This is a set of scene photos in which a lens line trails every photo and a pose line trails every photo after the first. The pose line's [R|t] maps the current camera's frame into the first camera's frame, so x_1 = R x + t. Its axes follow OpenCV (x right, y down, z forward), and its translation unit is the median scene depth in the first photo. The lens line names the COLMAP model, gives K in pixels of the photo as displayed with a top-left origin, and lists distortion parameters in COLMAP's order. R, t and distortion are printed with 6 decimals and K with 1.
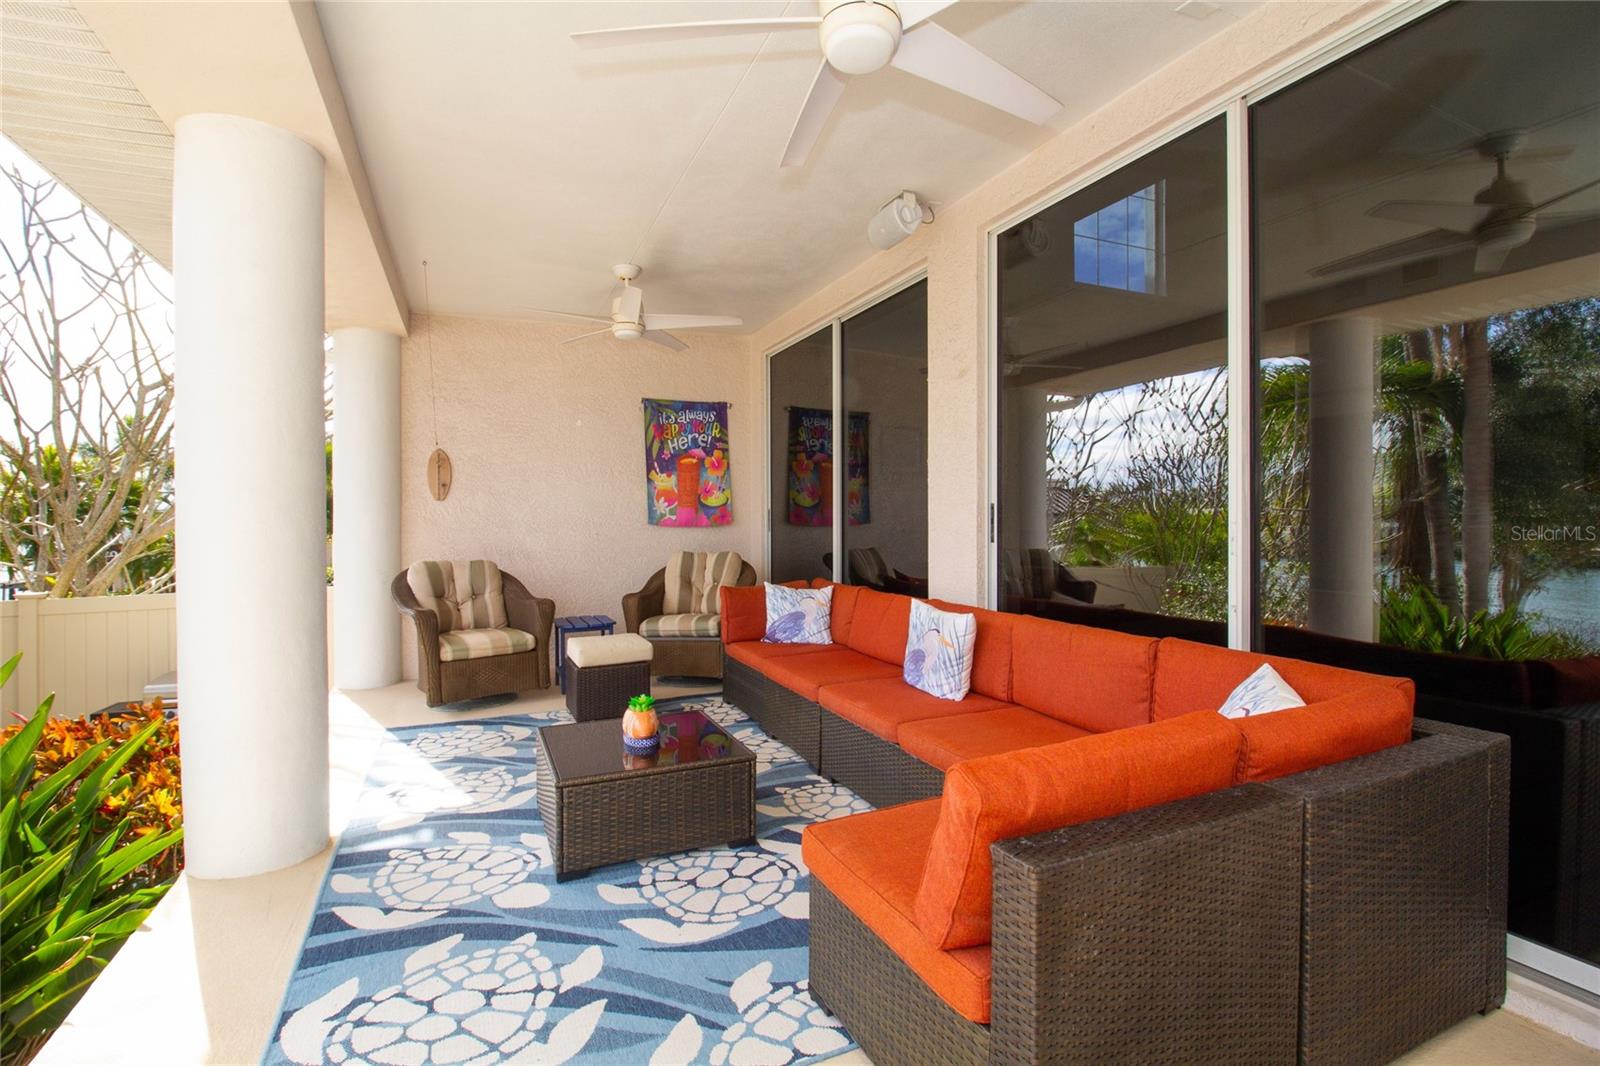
lens RADIAL K [[744.2, 0, 789.4], [0, 744.2, 525.5], [0, 0, 1]] dist [0.002428, -0.015342]
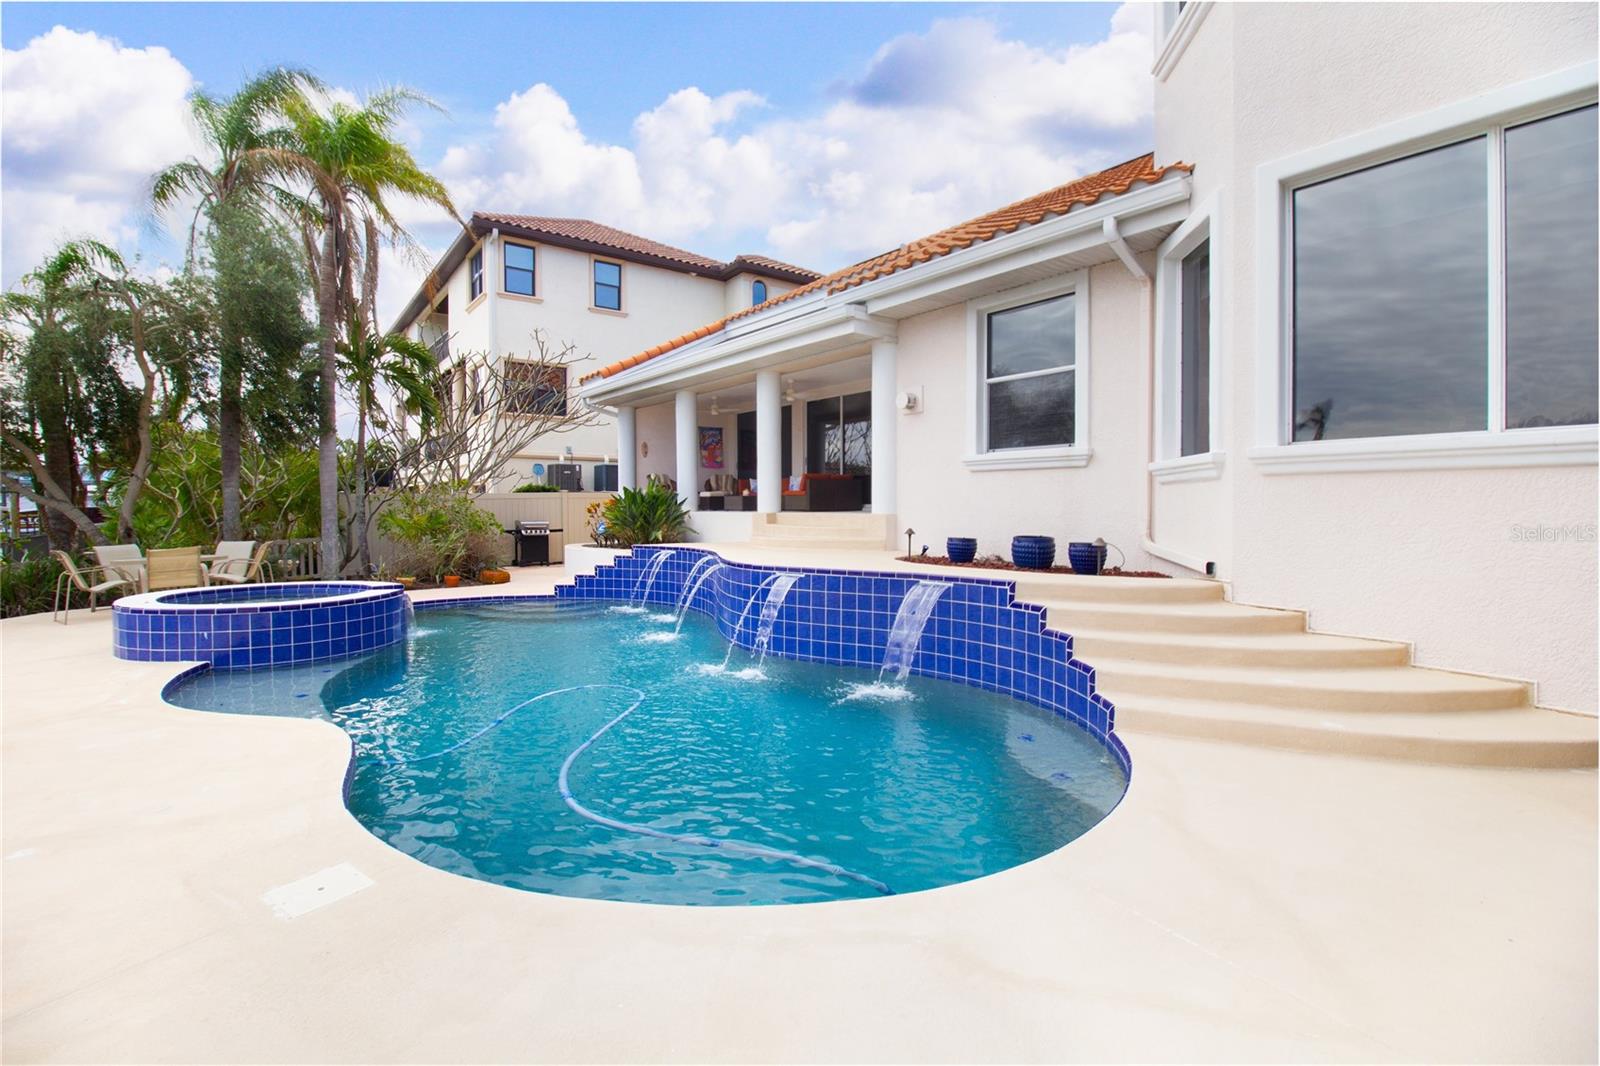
lens RADIAL K [[744.2, 0, 789.4], [0, 744.2, 525.5], [0, 0, 1]] dist [0.002428, -0.015342]
pose [[0.973560, -0.006555, 0.228337, -0.521188], [0.002594, 0.999841, 0.017642, 0.184793], [-0.228417, -0.016584, 0.973422, -2.059225]]
